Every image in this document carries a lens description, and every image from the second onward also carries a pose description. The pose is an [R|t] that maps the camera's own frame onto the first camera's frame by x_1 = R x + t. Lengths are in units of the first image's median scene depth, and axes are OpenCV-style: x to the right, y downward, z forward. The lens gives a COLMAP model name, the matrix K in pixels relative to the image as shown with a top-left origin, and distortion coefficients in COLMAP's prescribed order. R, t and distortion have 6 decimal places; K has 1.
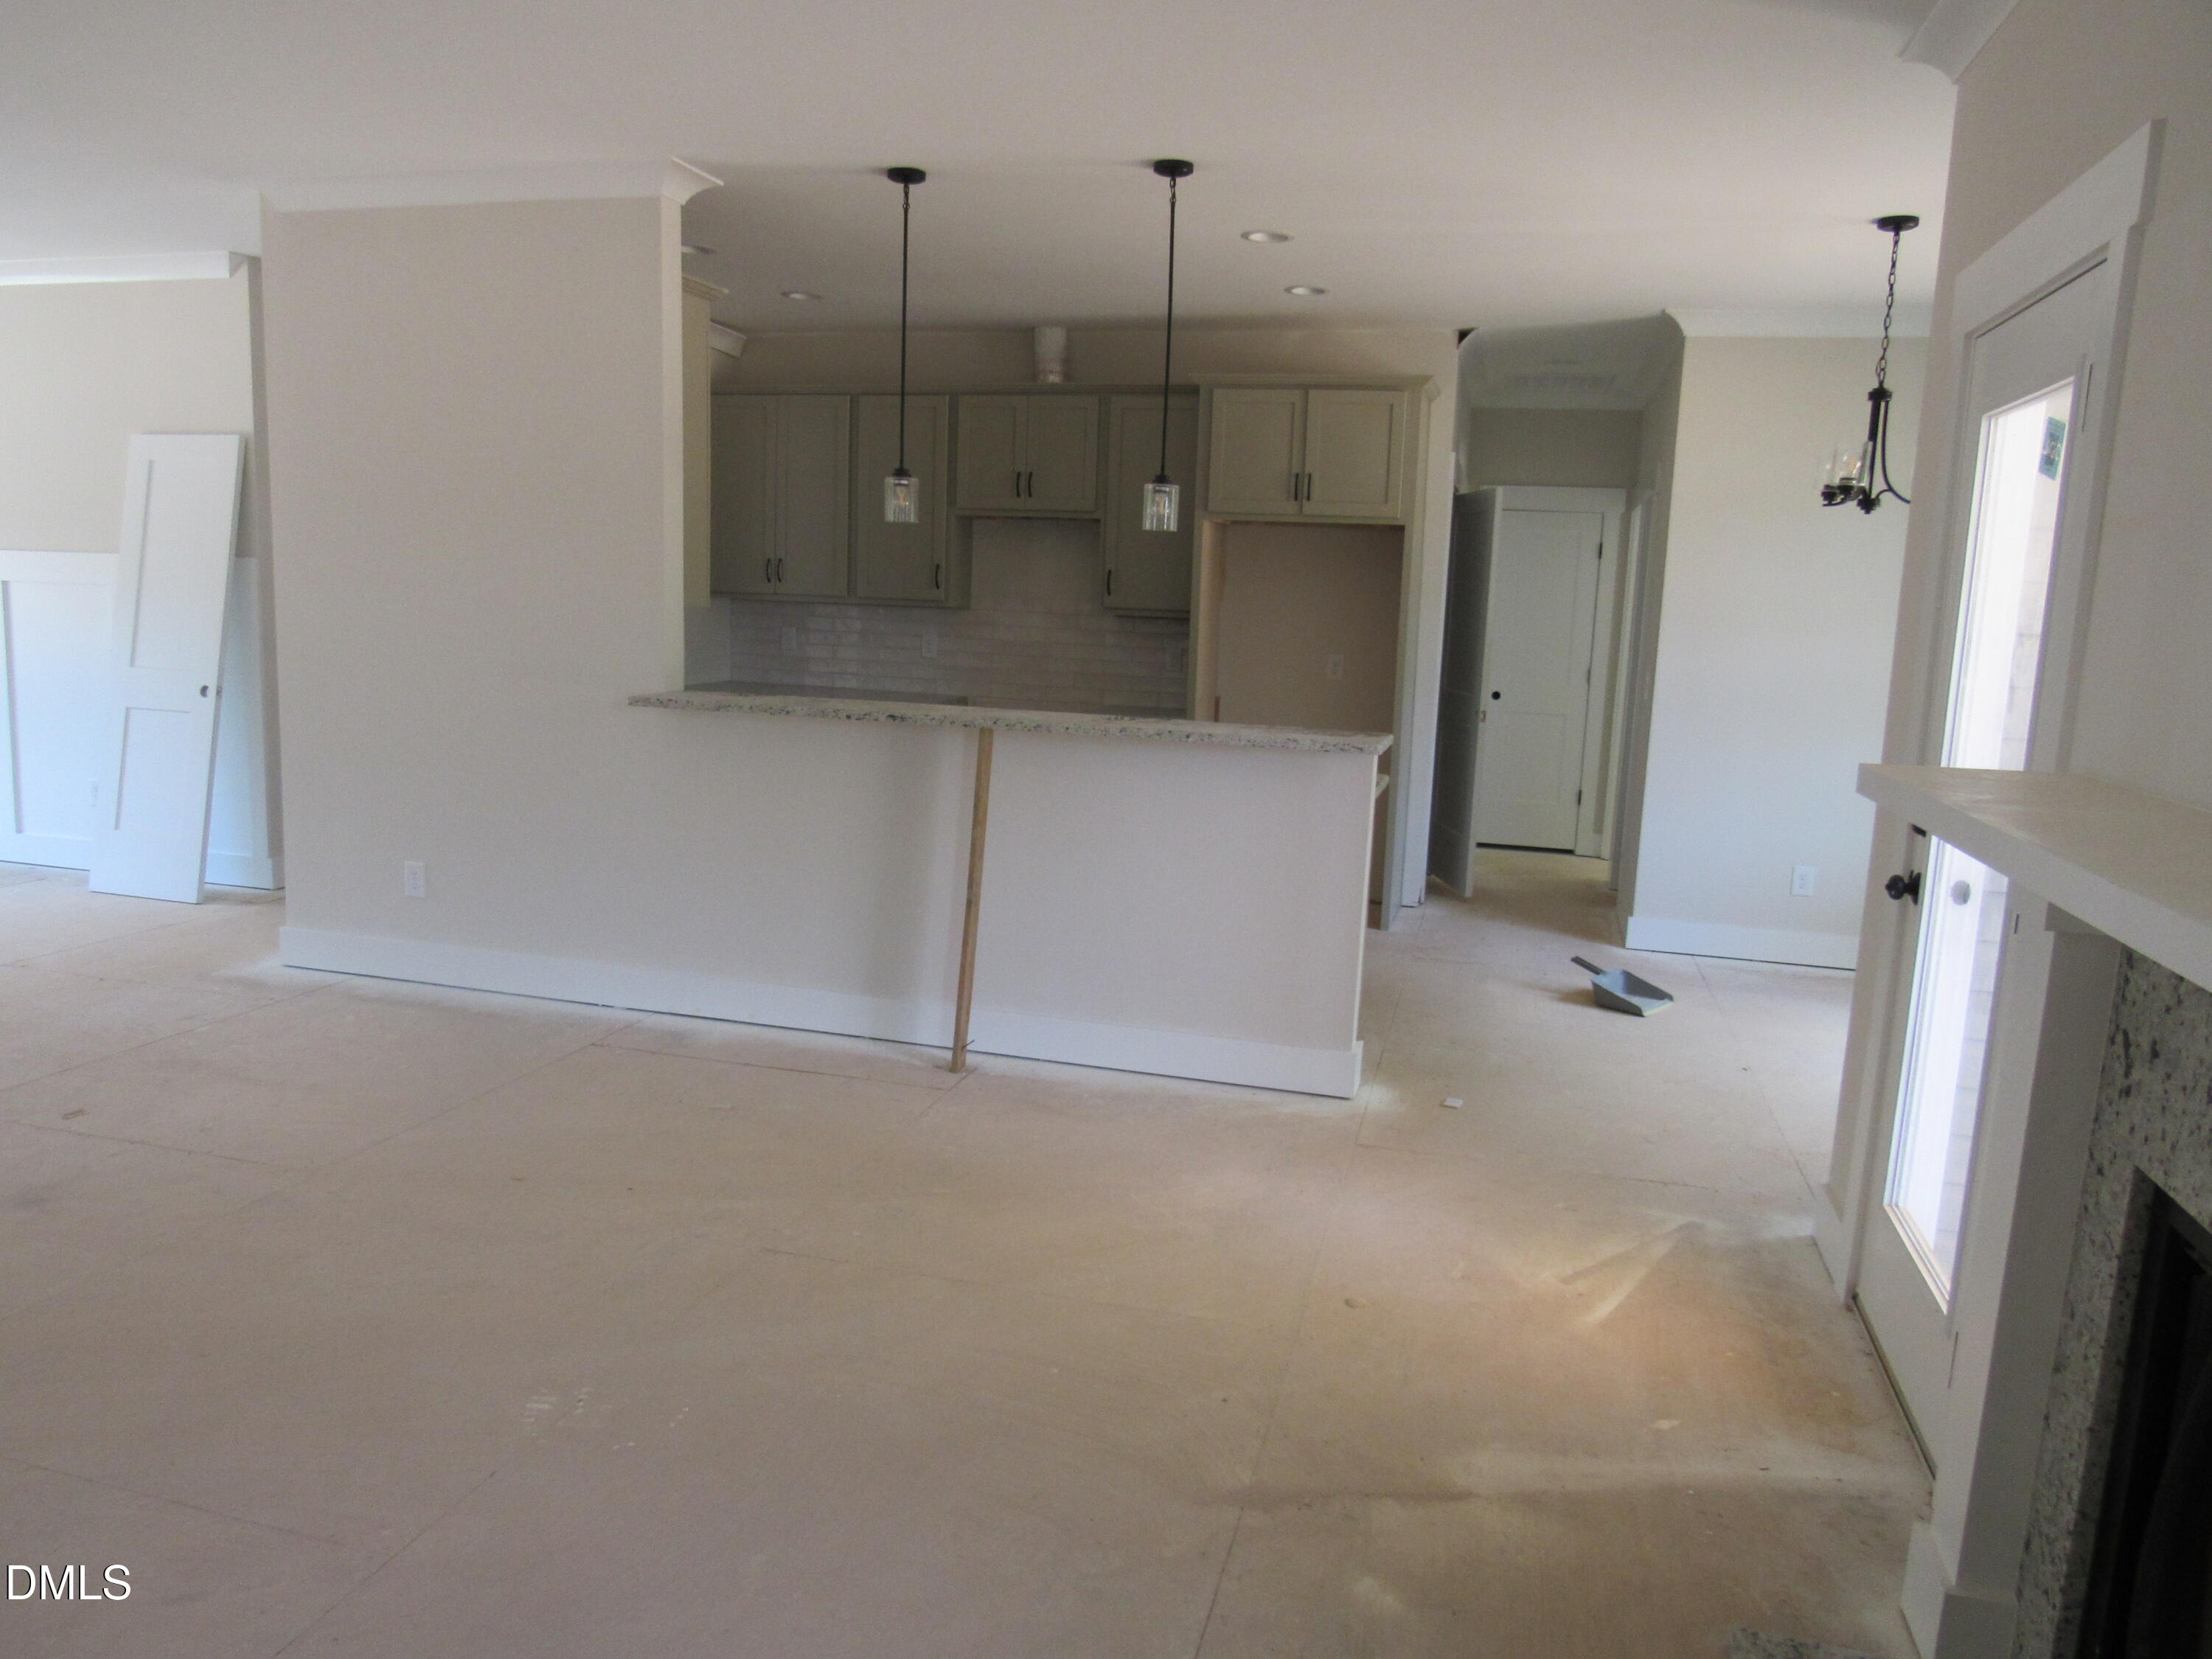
lens RADIAL K [[1575.4, 0, 1106.3], [0, 1575.4, 839.8], [0, 0, 1]] dist [-0.024866, 0.024335]
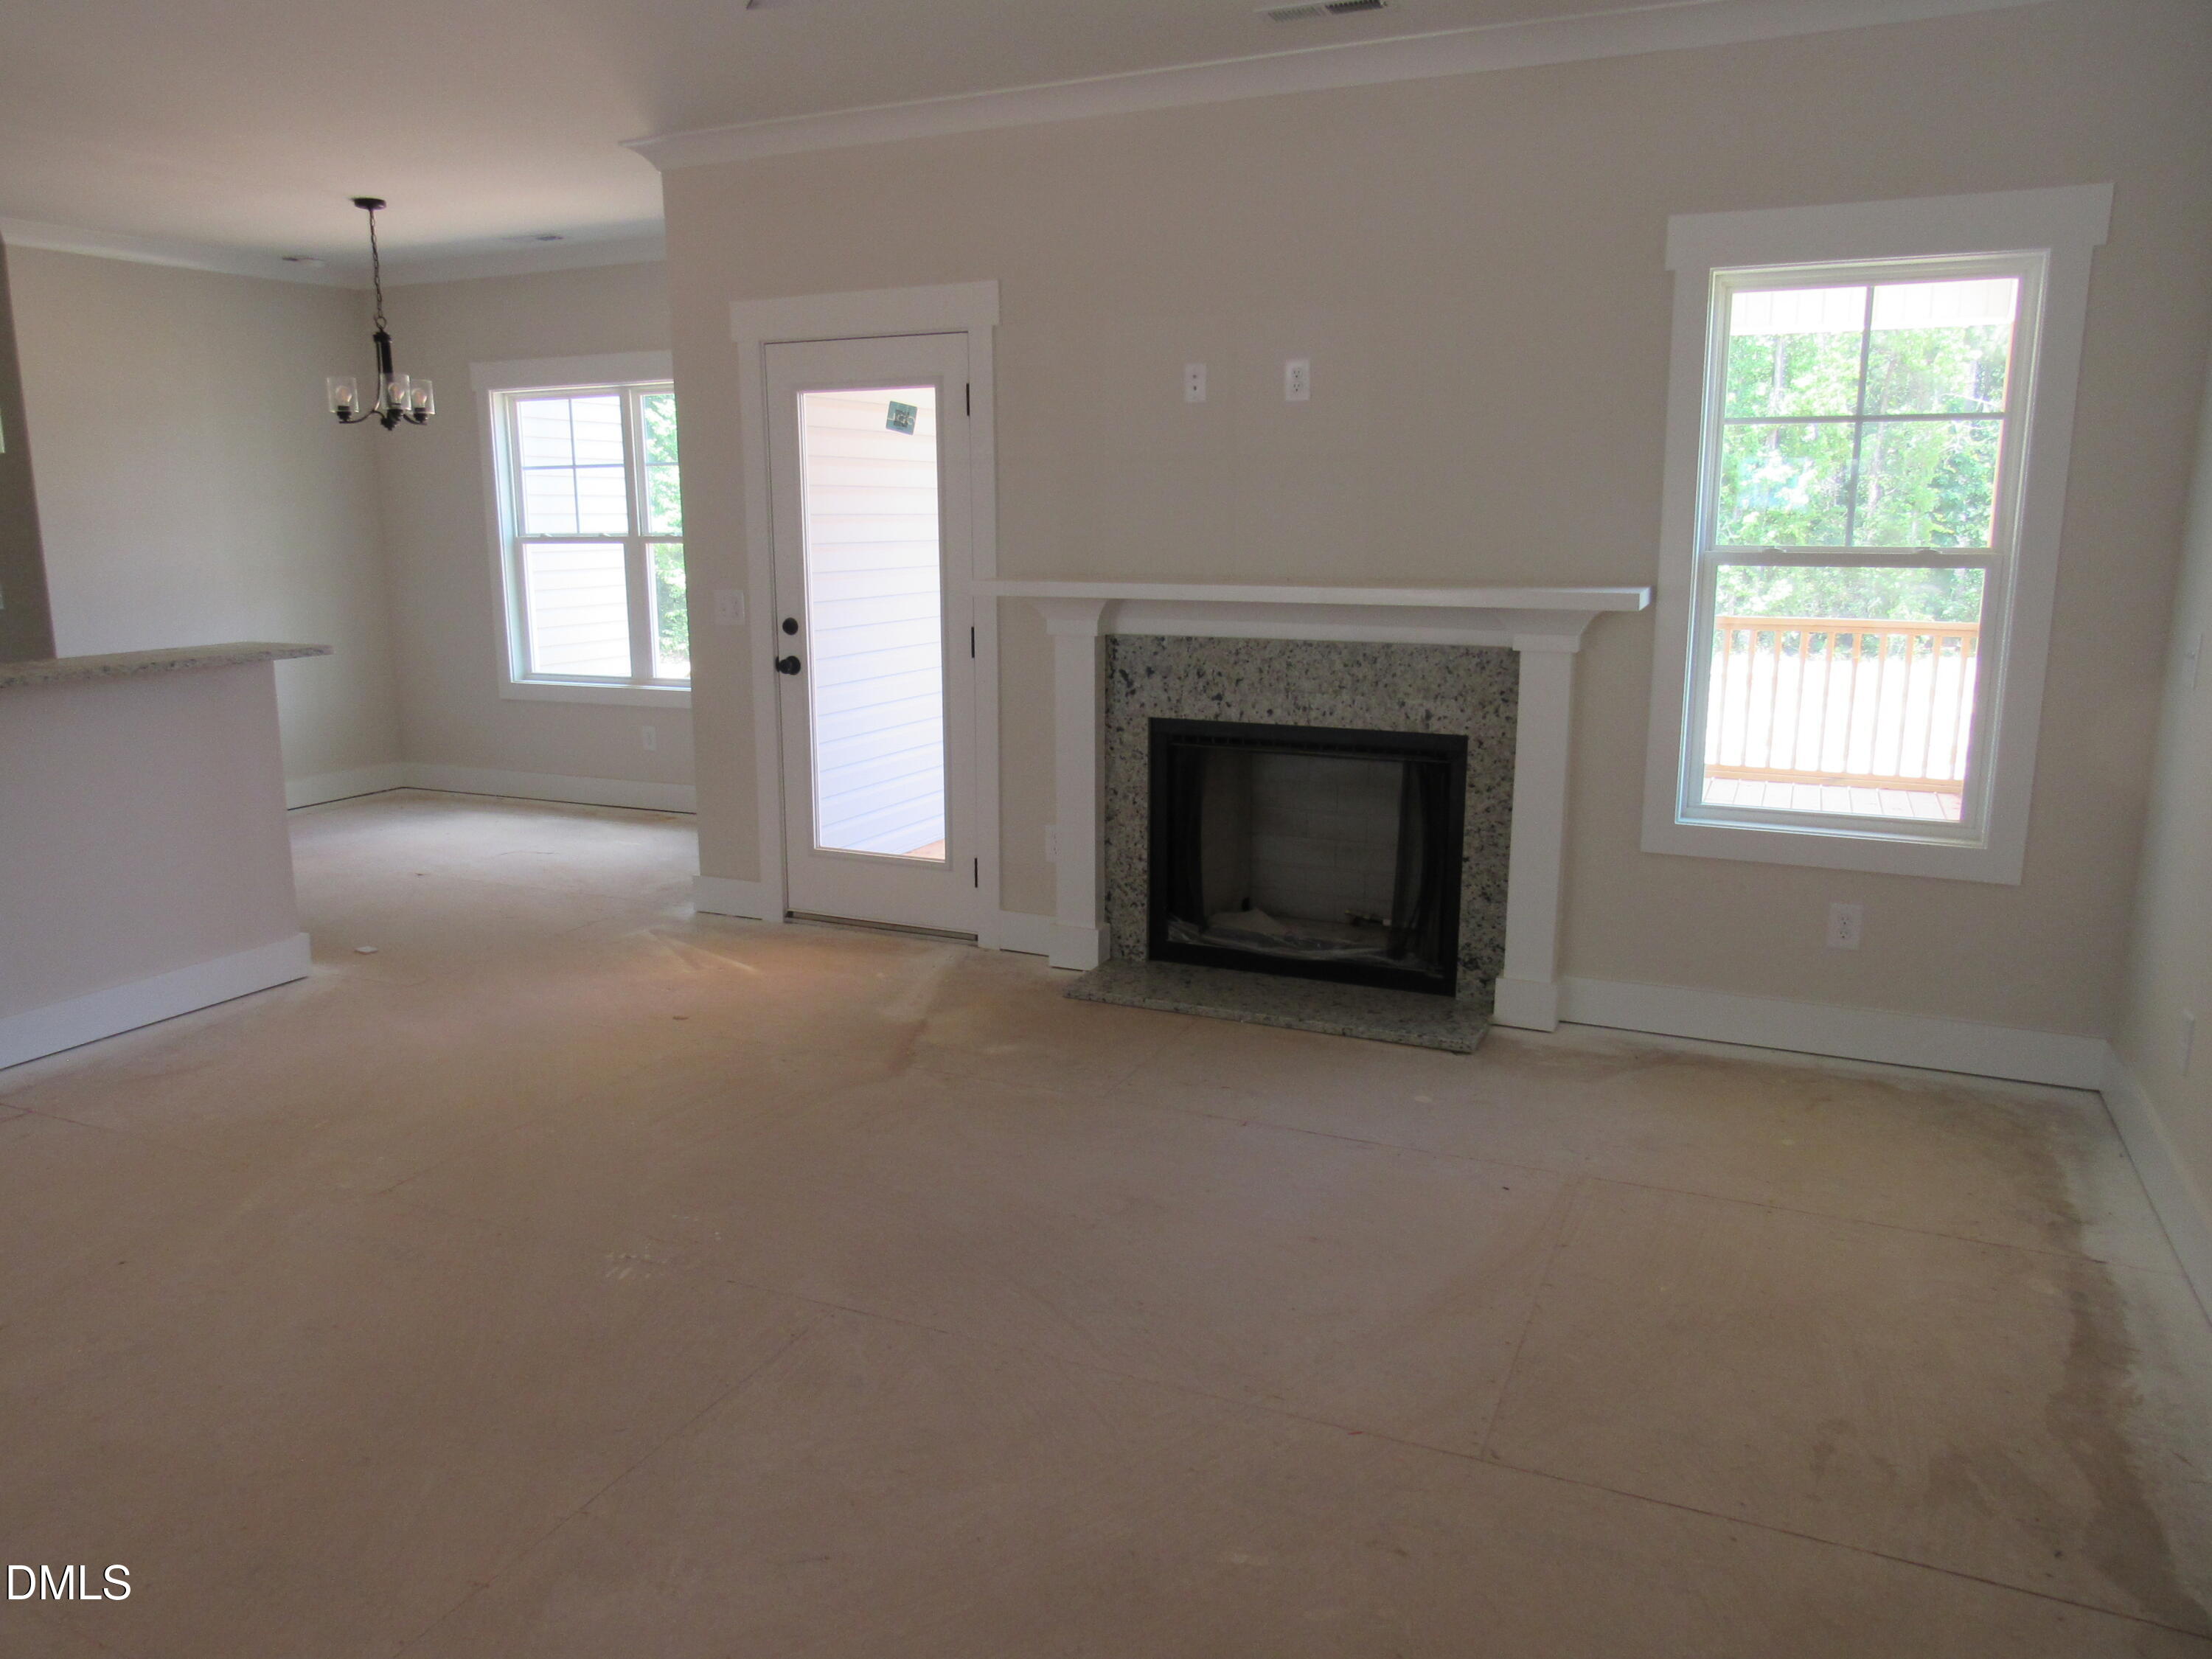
lens RADIAL K [[1575.4, 0, 1019.7], [0, 1575.4, 829.9], [0, 0, 1]] dist [-0.024866, 0.024335]
pose [[0.199873, -0.234438, 0.951362, -1.014489], [0.170040, 0.964521, 0.201956, -0.091981], [-0.964954, 0.121404, 0.232646, 0.341930]]
